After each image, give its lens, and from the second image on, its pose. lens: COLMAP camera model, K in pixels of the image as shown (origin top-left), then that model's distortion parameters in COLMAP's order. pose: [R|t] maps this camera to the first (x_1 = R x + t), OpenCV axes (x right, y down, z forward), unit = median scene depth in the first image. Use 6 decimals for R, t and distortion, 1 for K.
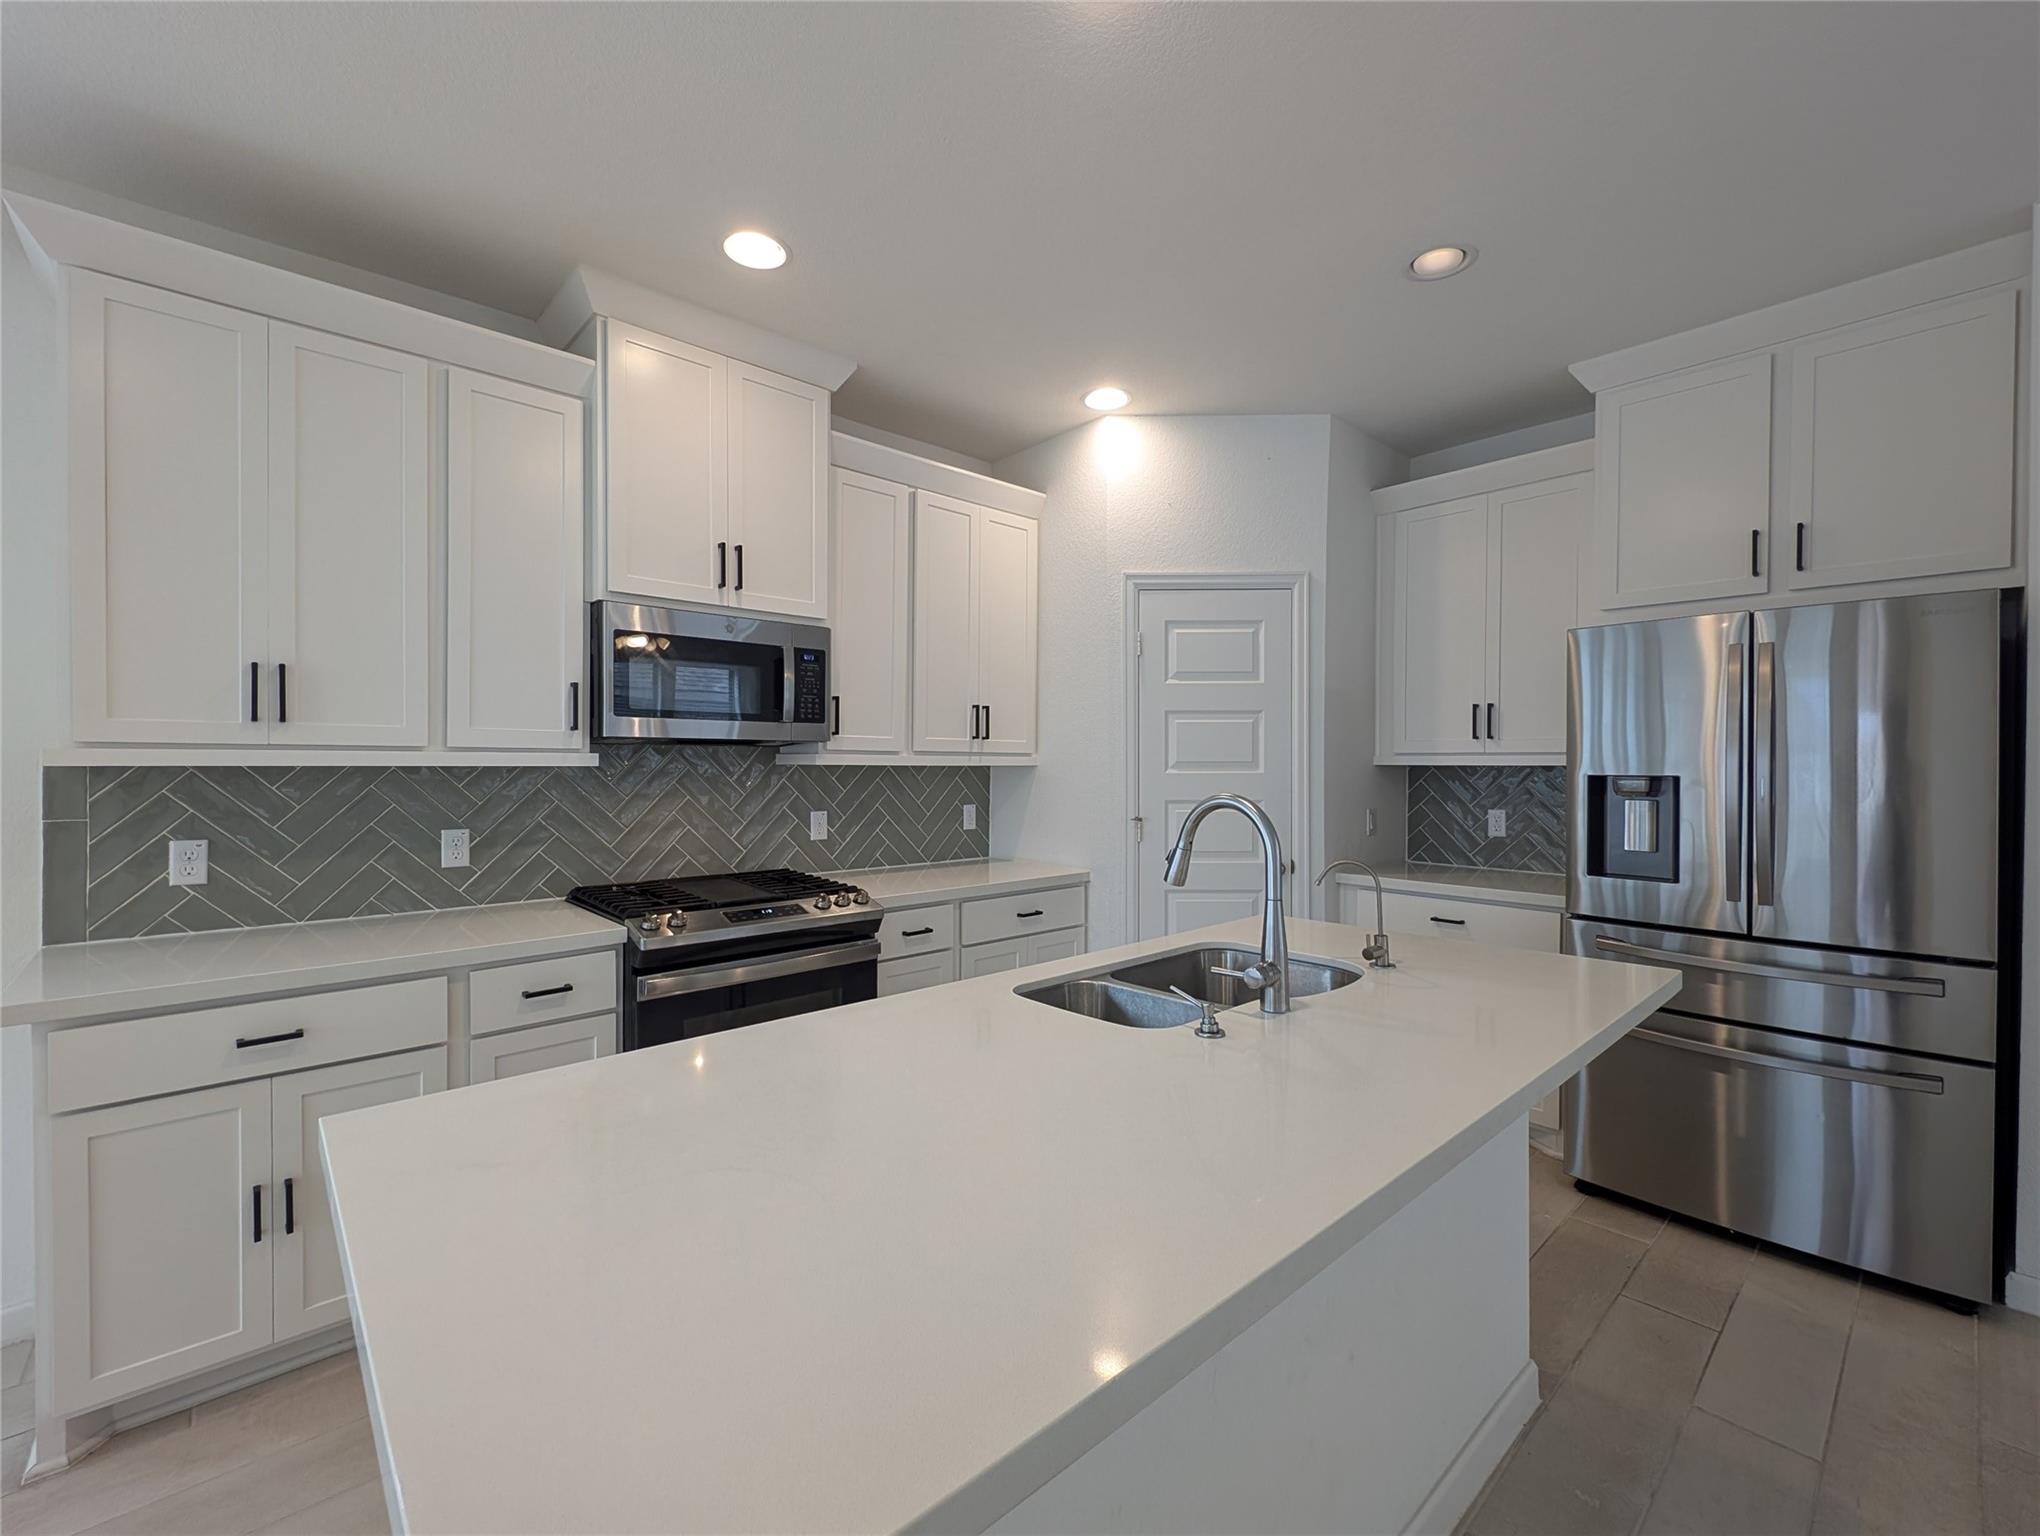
lens RADIAL K [[864.1, 0, 1034.0], [0, 864.1, 774.1], [0, 0, 1]] dist [0.001470, -0.000424]
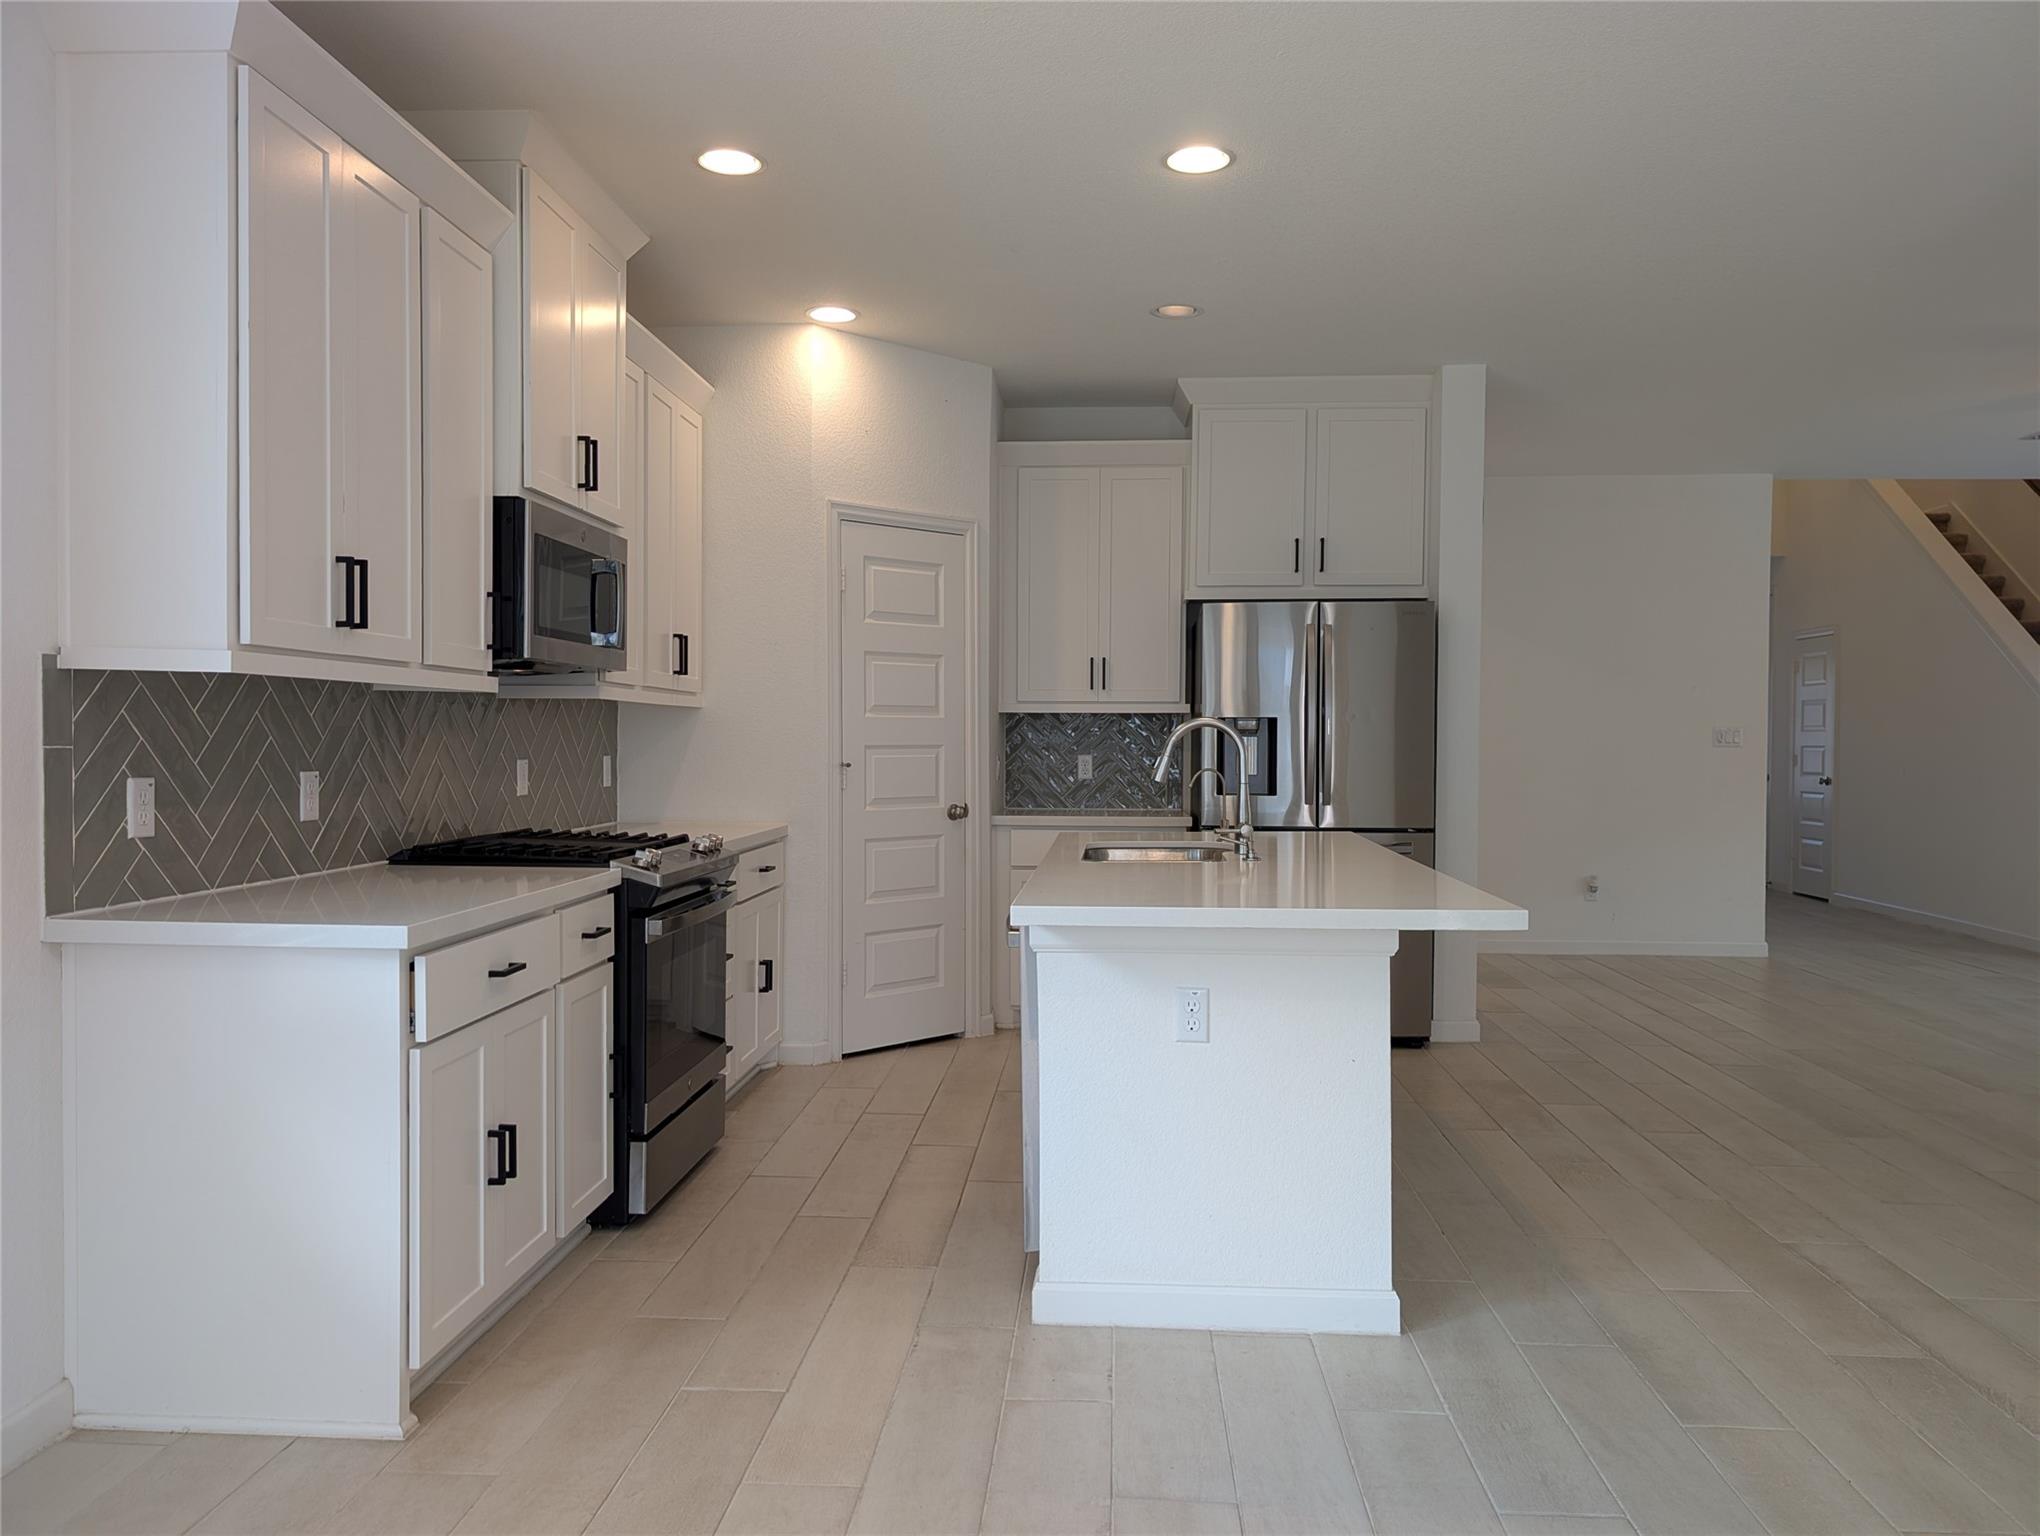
lens RADIAL K [[1499.3, 0, 1030.1], [0, 1499.3, 777.2], [0, 0, 1]] dist [0.036566, -0.032238]
pose [[0.709963, -0.017083, 0.704032, -0.972174], [0.006849, 0.999826, 0.017354, 0.042224], [-0.704206, -0.007499, 0.709956, -0.332736]]
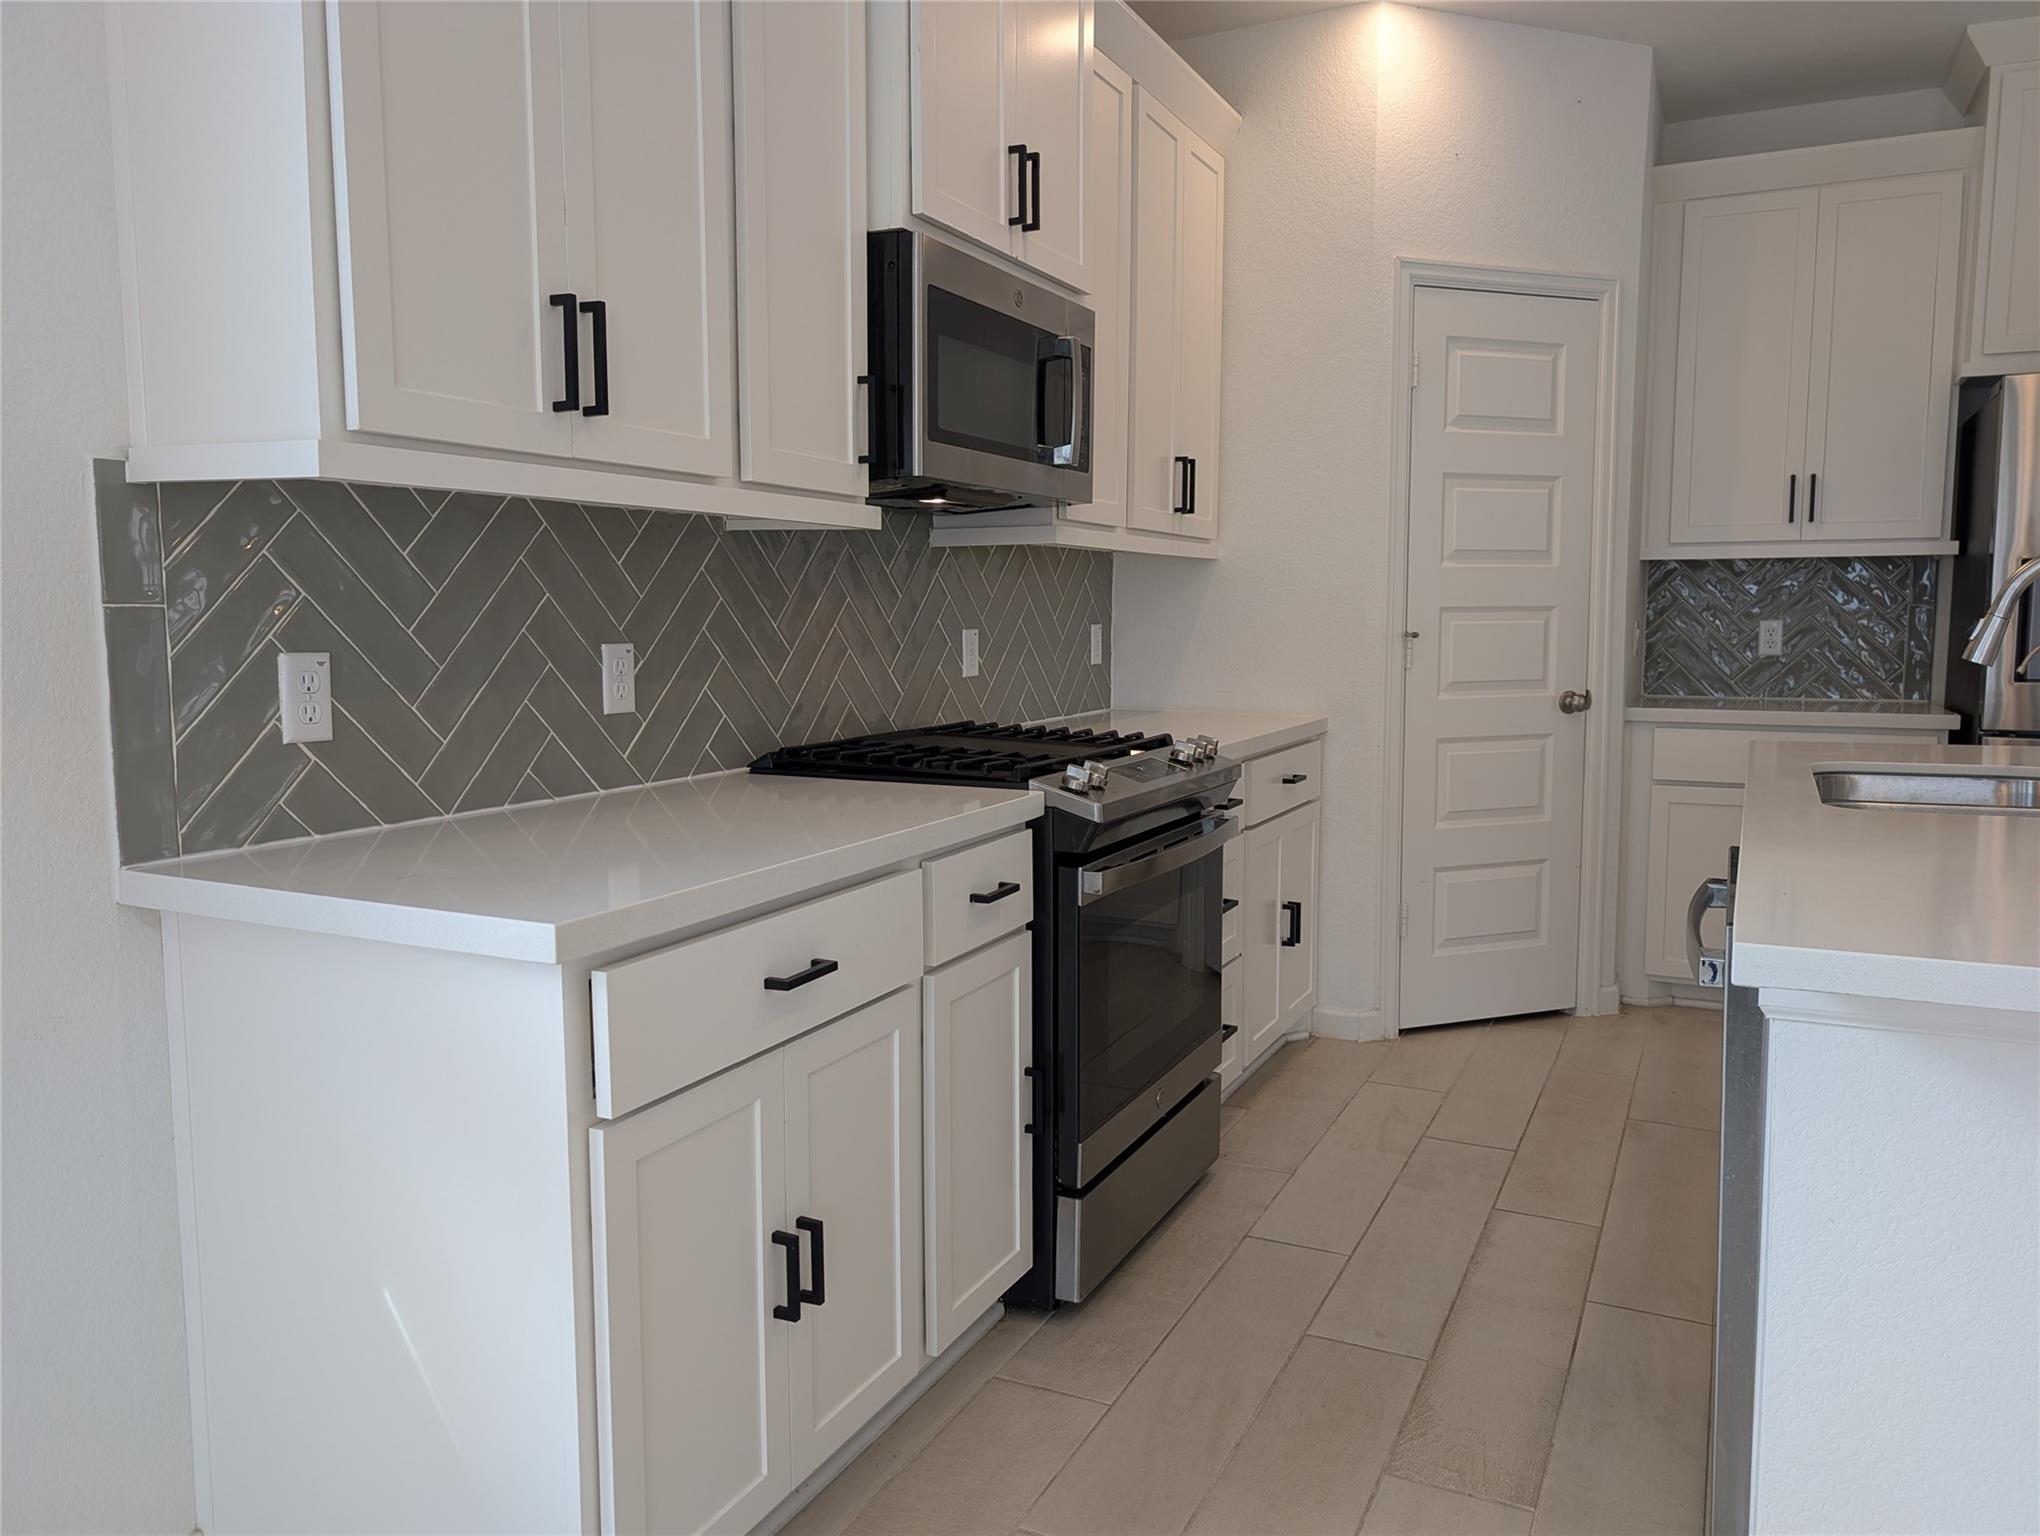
lens RADIAL K [[1499.3, 0, 1021.9], [0, 1499.3, 769.6], [0, 0, 1]] dist [0.036566, -0.032238]
pose [[0.924094, -0.045164, 0.379488, -0.668510], [0.010106, 0.995533, 0.093874, 0.047555], [-0.382033, -0.082913, 0.920422, 0.028427]]
